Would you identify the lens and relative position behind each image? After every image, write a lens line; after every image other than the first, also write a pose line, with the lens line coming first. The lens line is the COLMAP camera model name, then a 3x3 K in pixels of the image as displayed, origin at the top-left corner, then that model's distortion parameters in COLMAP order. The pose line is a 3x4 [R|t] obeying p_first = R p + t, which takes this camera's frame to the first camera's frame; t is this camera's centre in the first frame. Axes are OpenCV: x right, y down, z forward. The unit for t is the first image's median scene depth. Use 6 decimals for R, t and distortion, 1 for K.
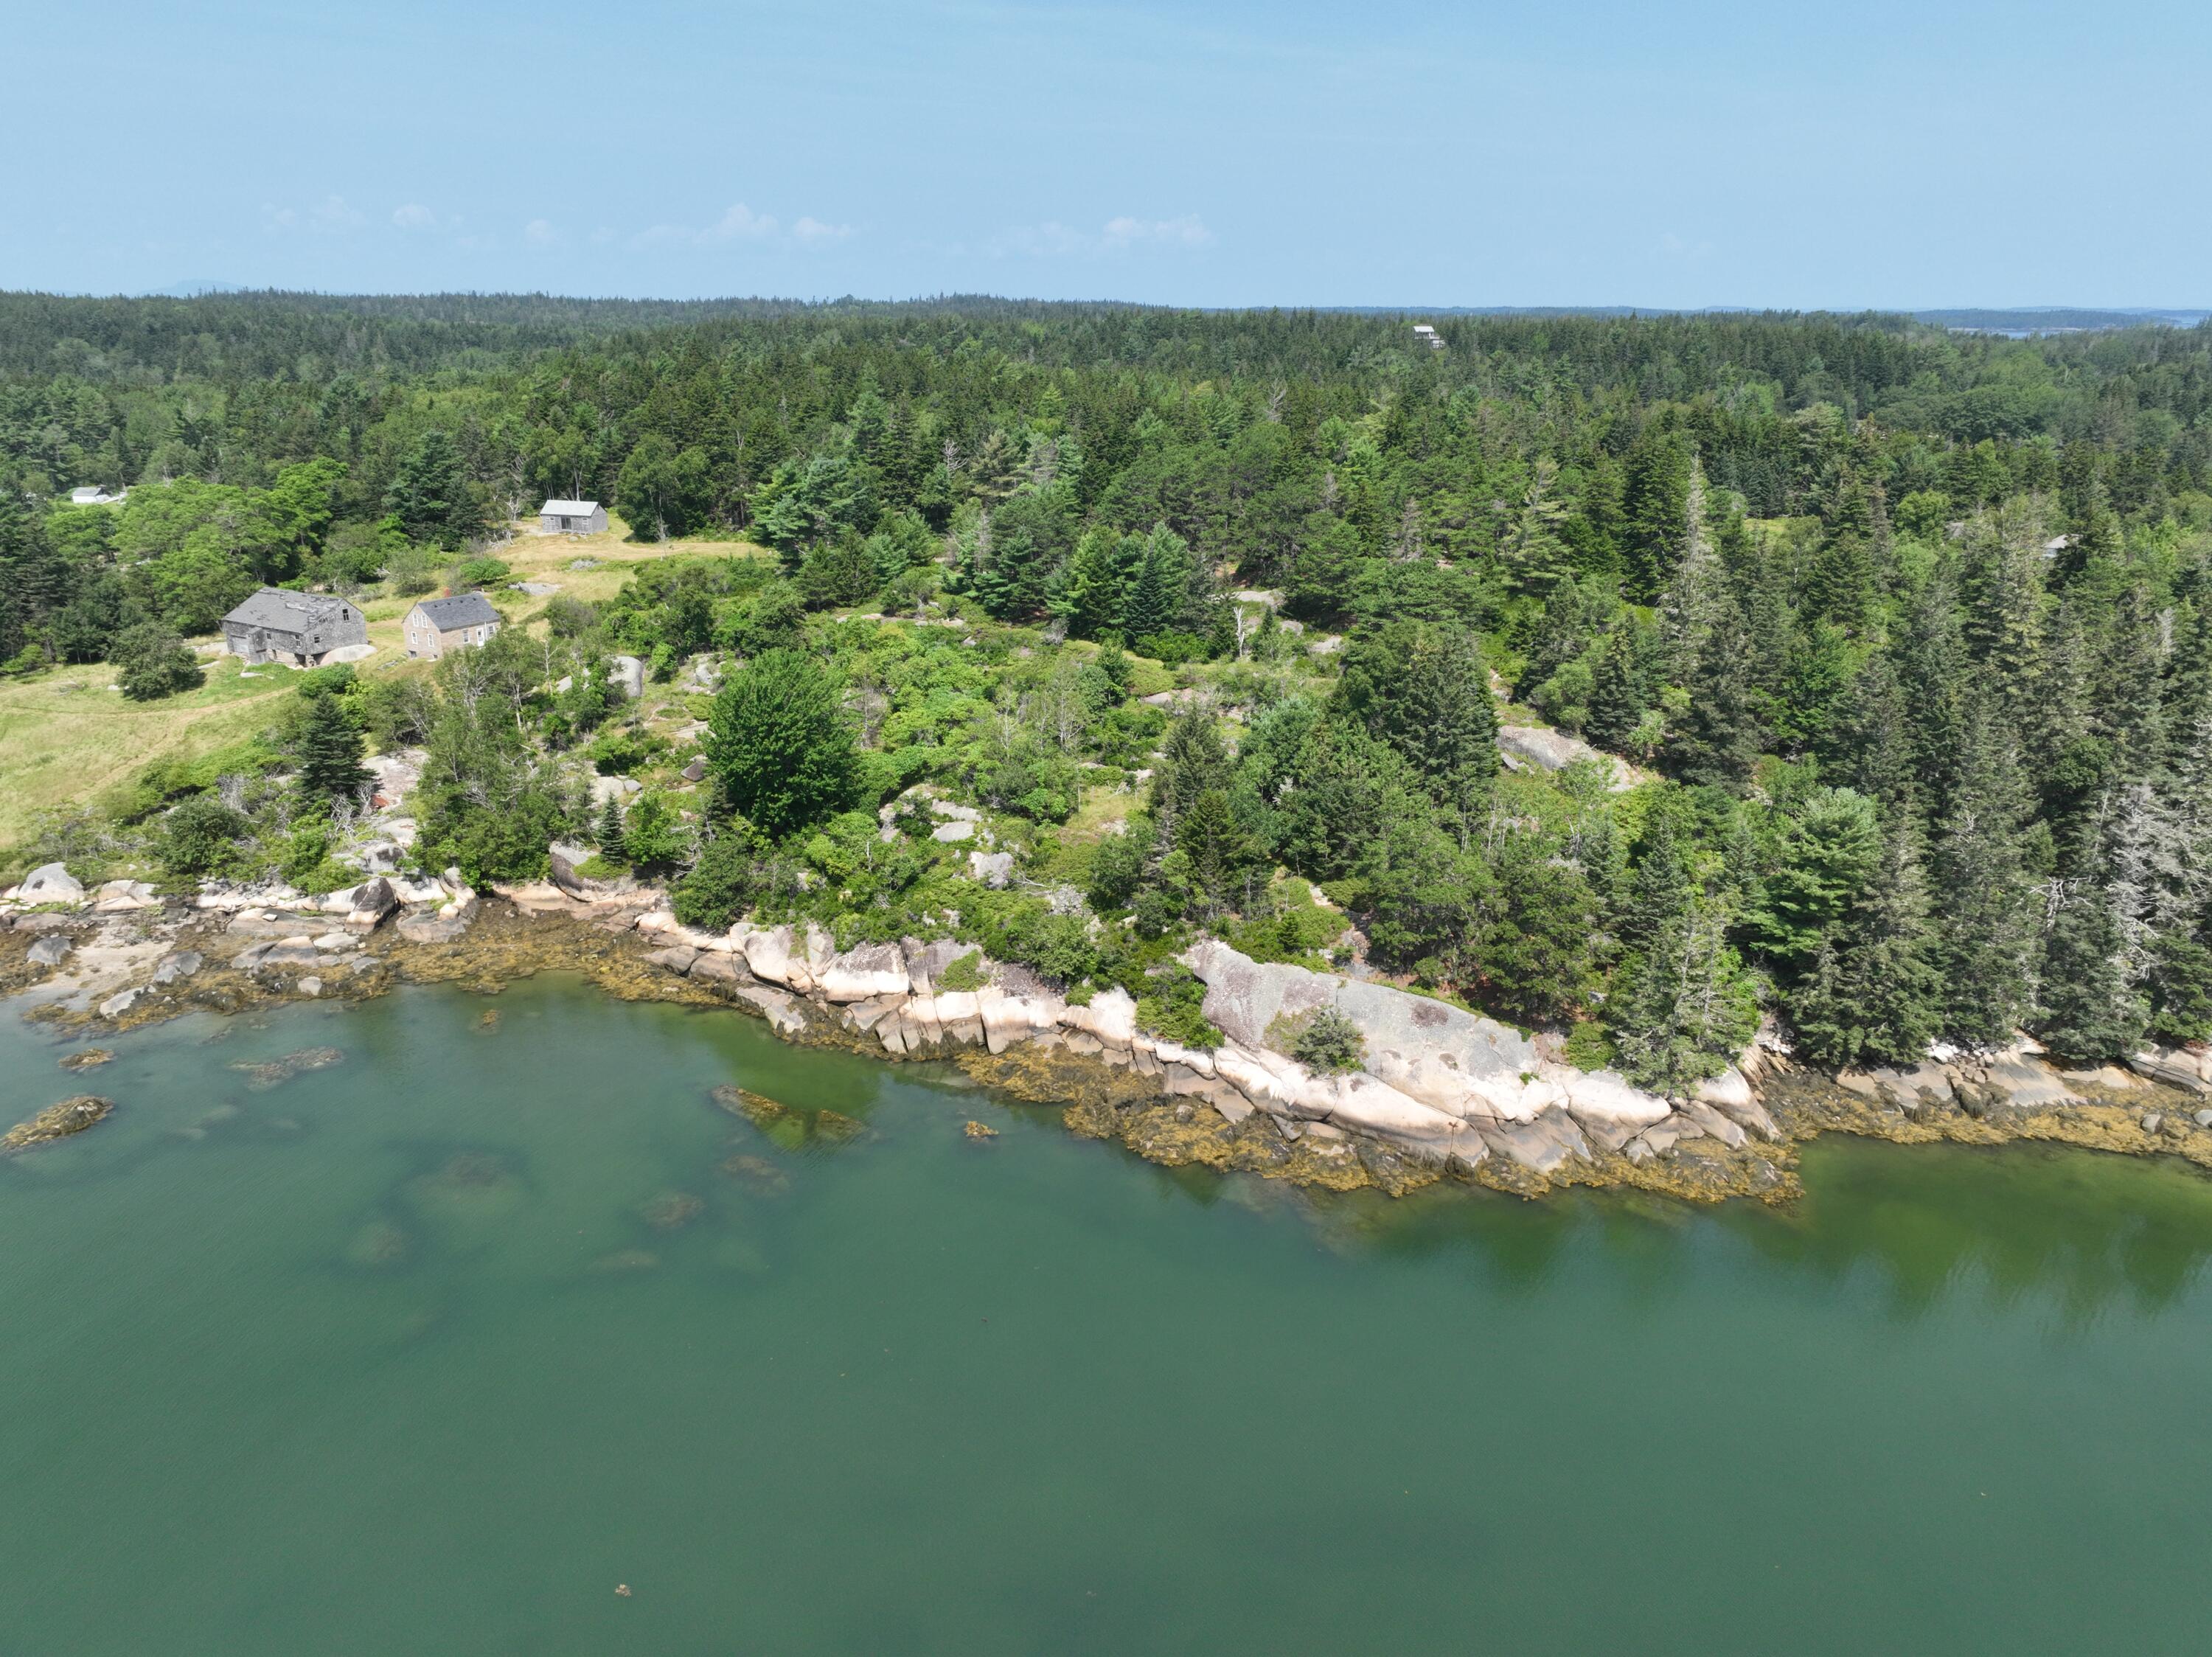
lens RADIAL K [[1584.6, 0, 1106.0], [0, 1584.6, 828.5], [0, 0, 1]] dist [0.000538, 0.034238]
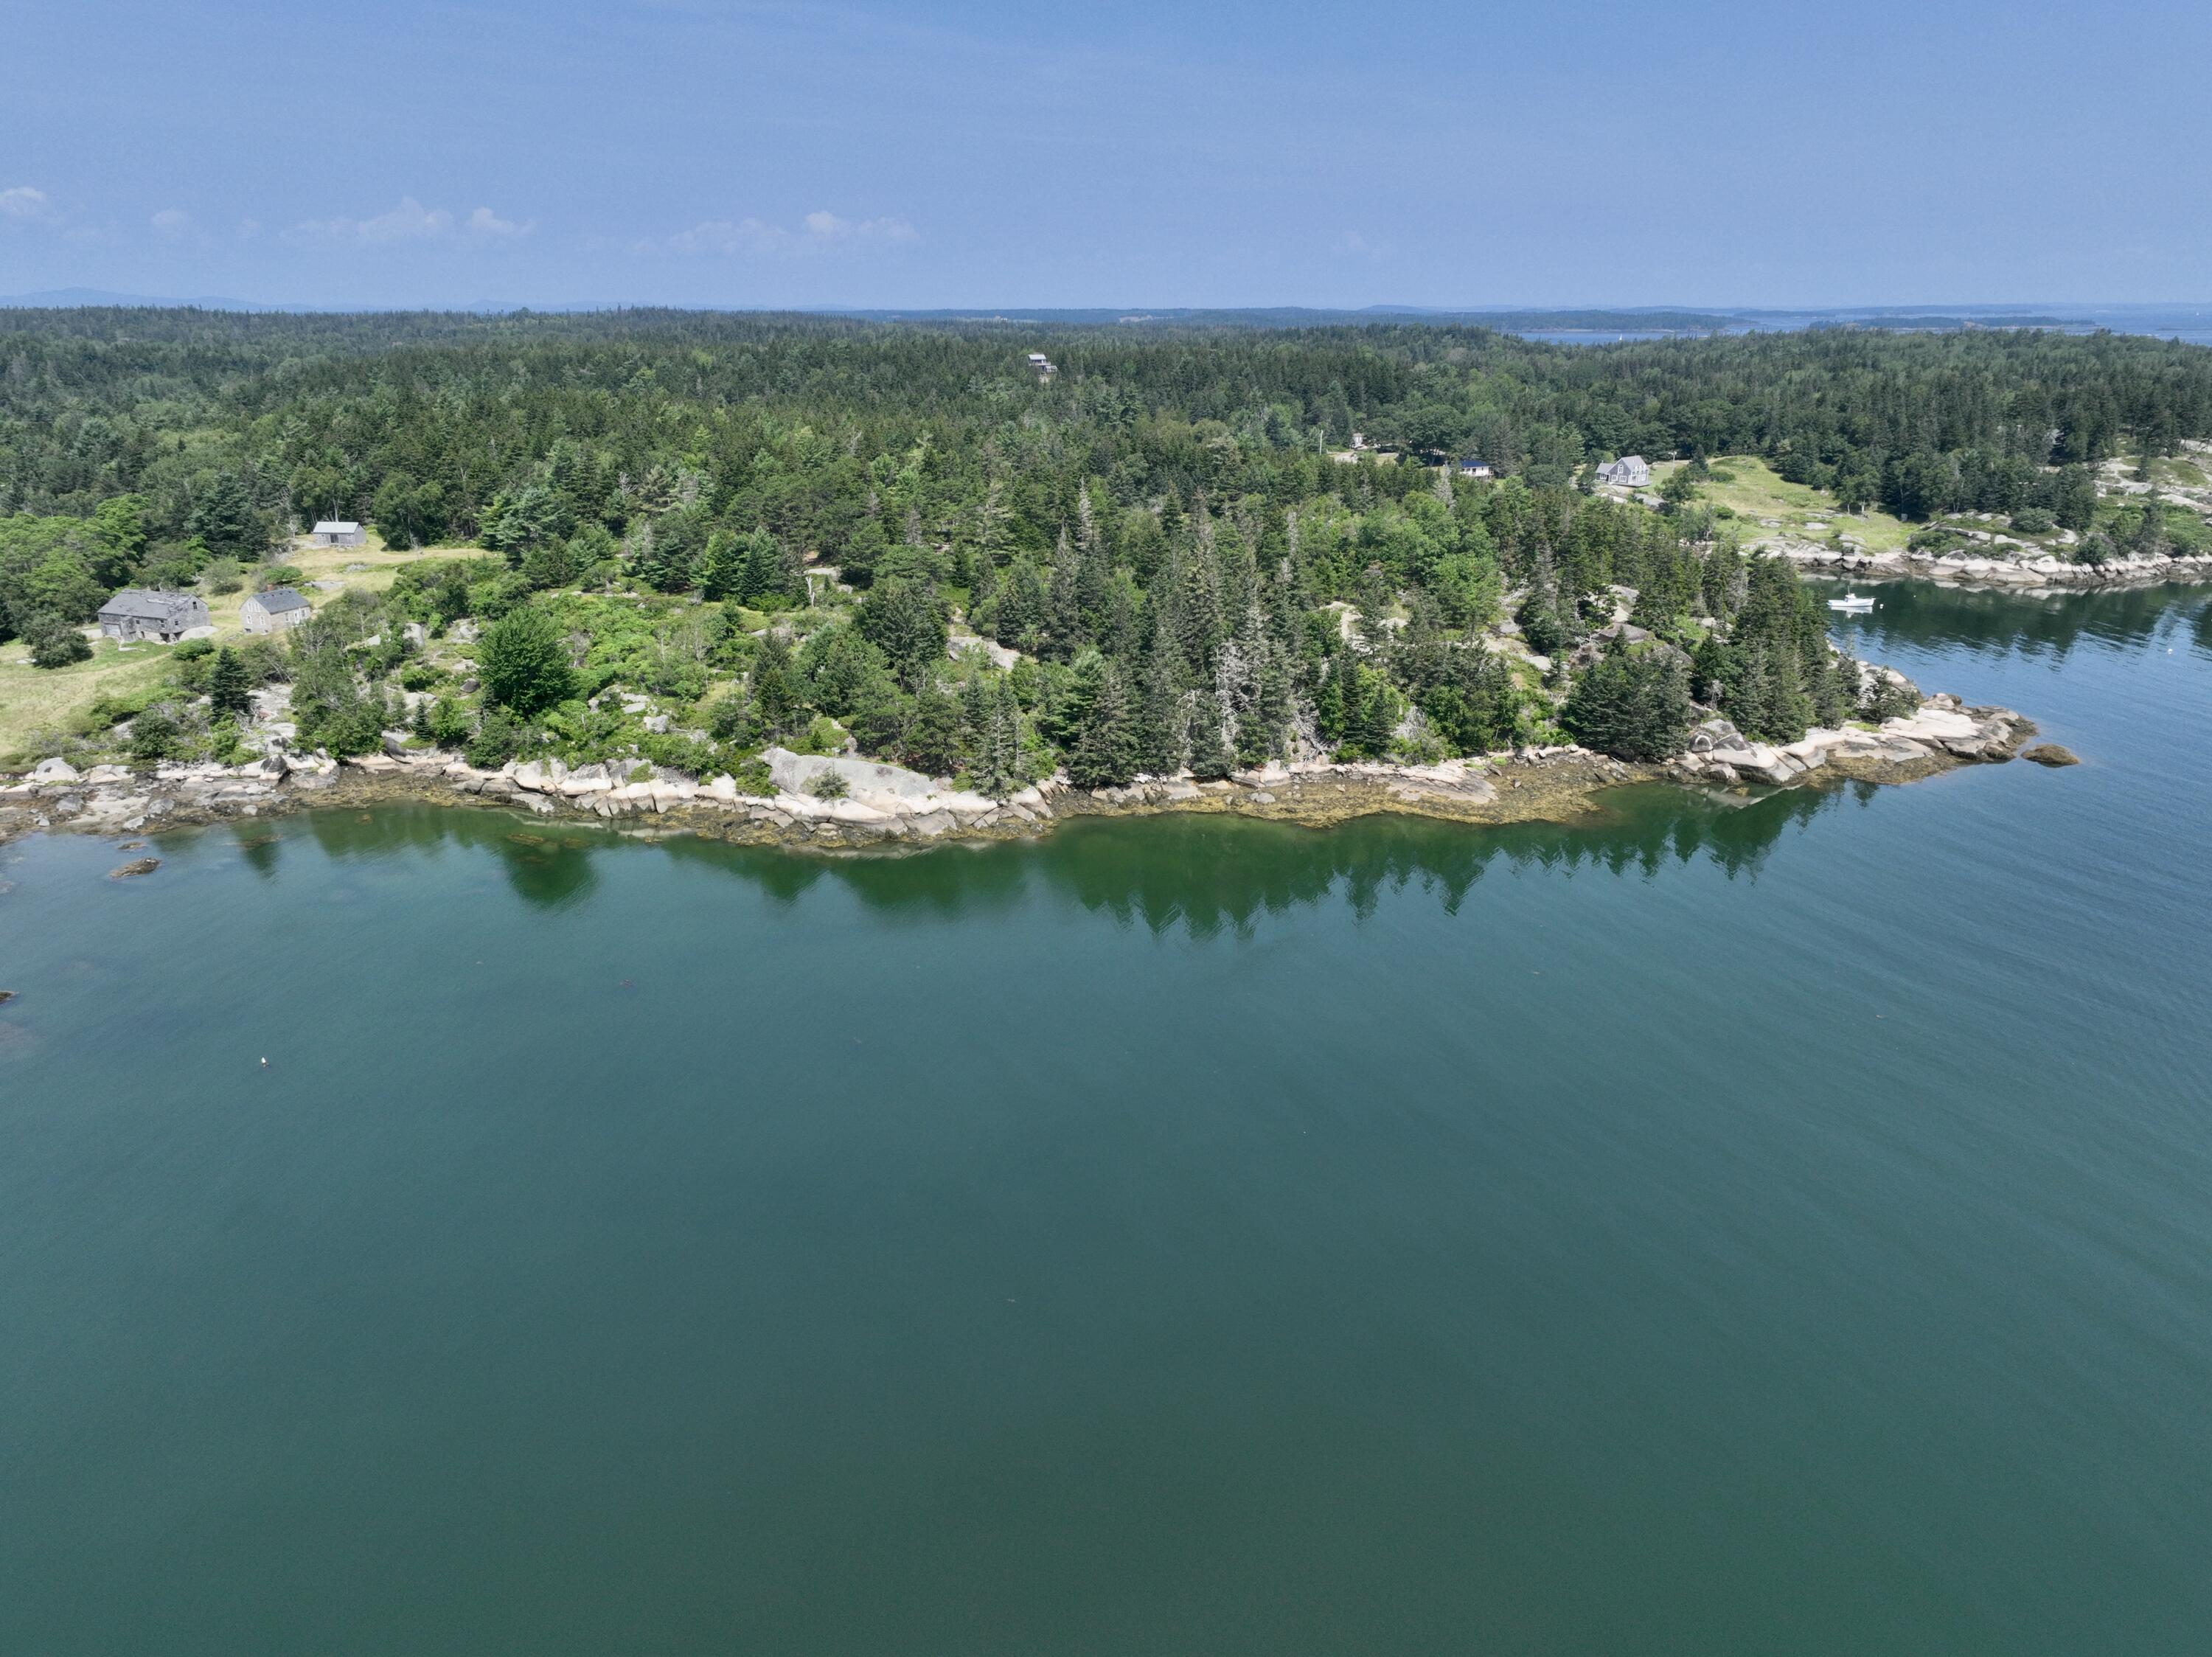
lens RADIAL K [[1584.6, 0, 1106.0], [0, 1584.6, 828.5], [0, 0, 1]] dist [0.000538, 0.034238]
pose [[0.983120, -0.061680, 0.172254, 0.101202], [0.061539, 0.998086, 0.006160, 0.148612], [-0.172304, 0.004545, 0.985033, -0.768091]]
